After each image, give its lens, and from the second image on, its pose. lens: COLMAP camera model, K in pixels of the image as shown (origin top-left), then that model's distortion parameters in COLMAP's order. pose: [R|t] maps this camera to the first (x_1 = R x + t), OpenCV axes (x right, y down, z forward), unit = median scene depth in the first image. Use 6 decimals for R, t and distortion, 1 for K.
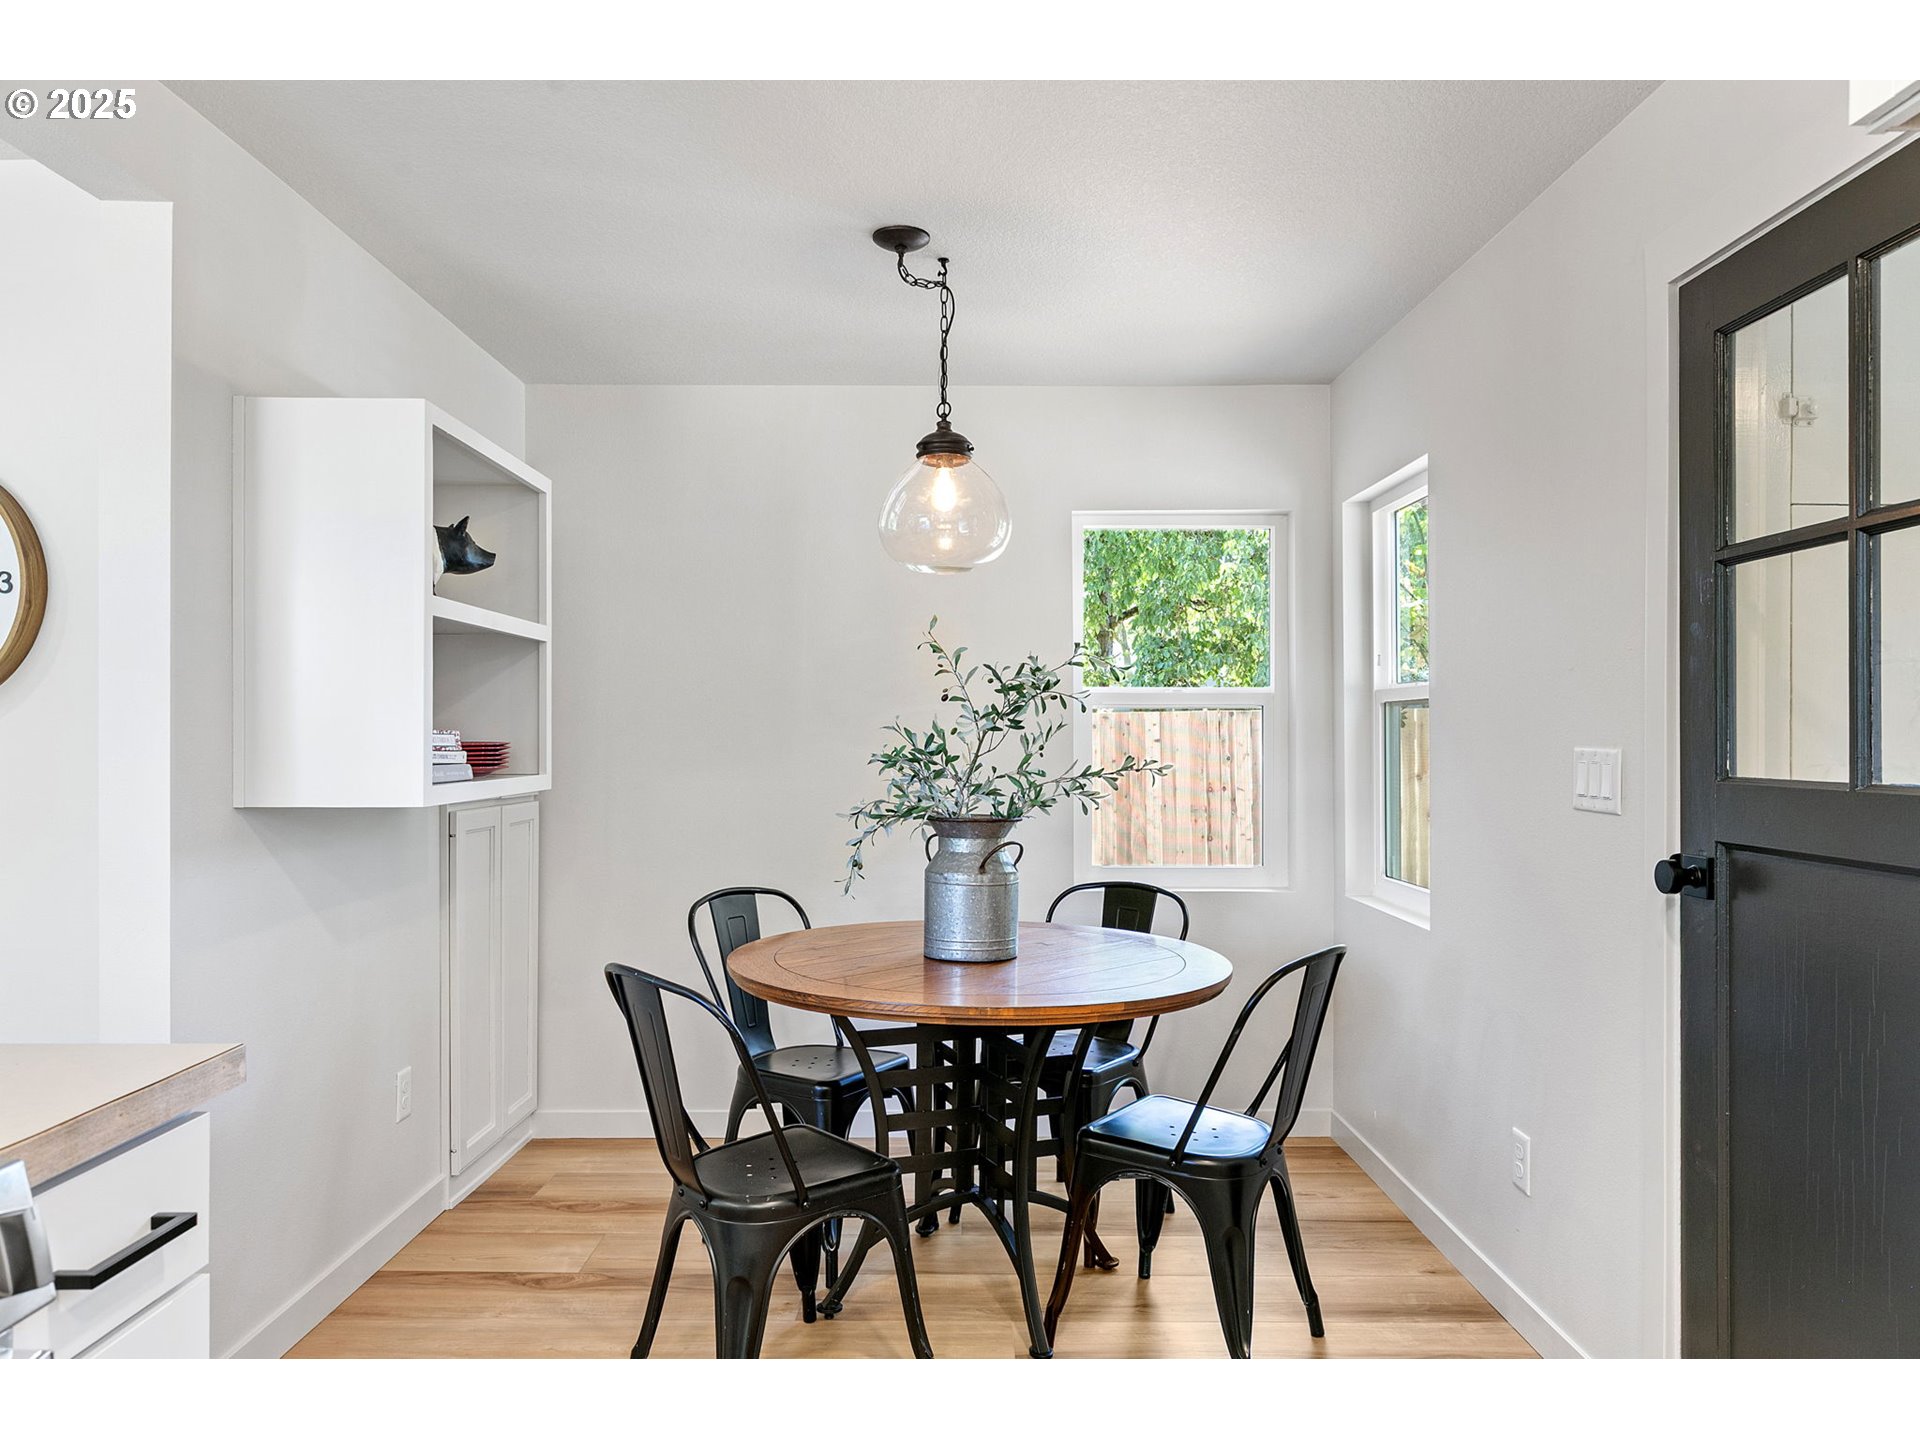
lens RADIAL K [[1192.9, 0, 950.2], [0, 1192.9, 730.3], [0, 0, 1]] dist [0.002330, -0.000009]
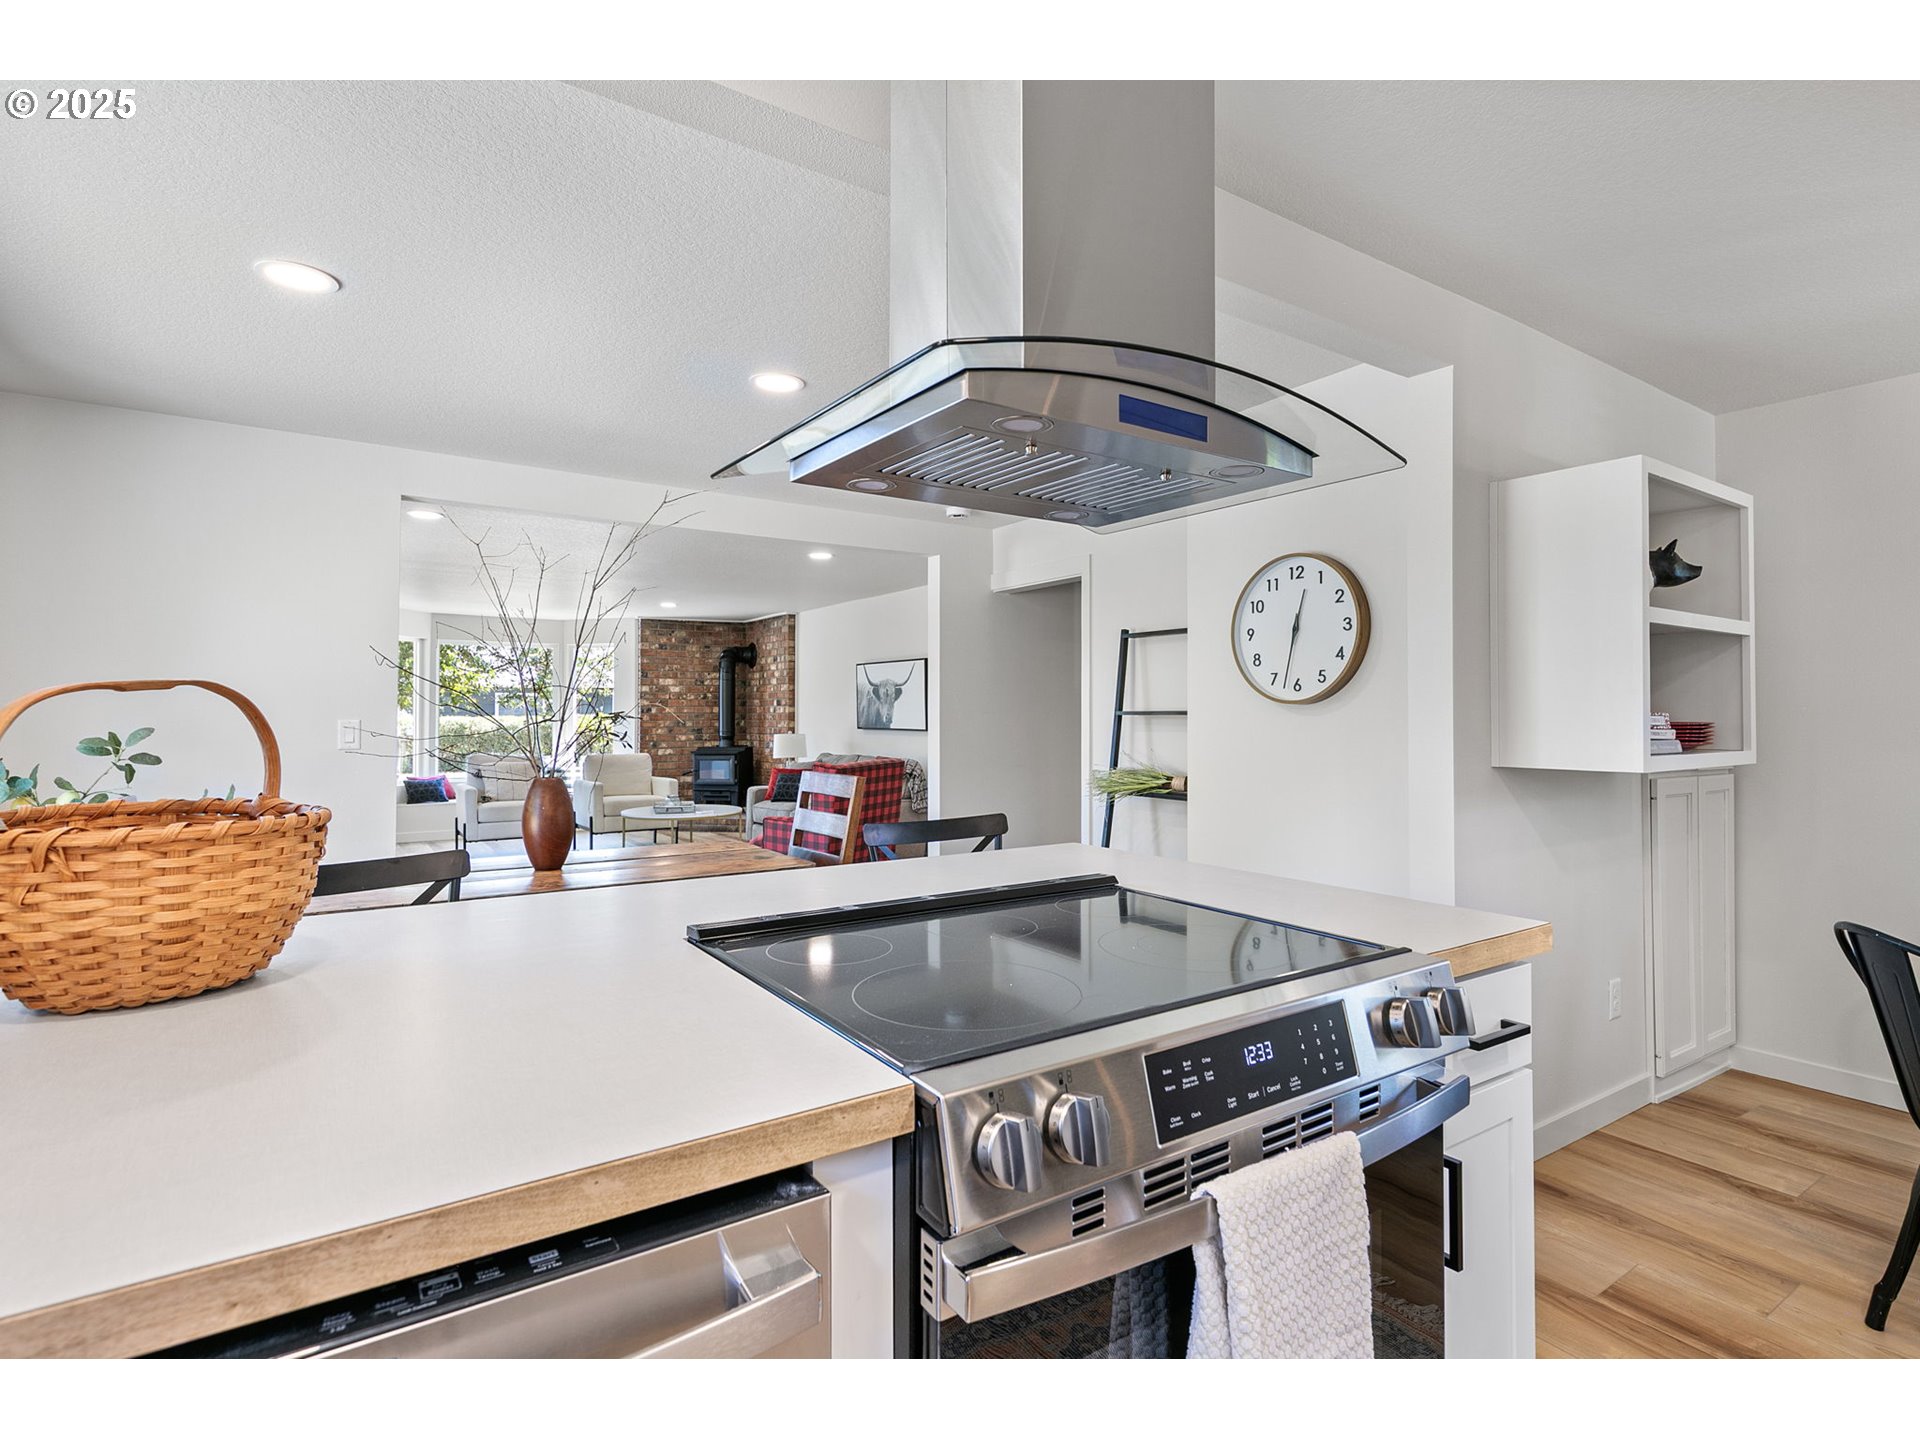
lens RADIAL K [[941.6, 0, 980.4], [0, 941.6, 702.0], [0, 0, 1]] dist [0.005410, 0.000895]
pose [[0.571686, -0.013287, -0.820365, -0.014743], [0.003551, 0.999900, -0.013721, -0.000158], [0.820465, 0.004931, 0.571676, -0.139755]]
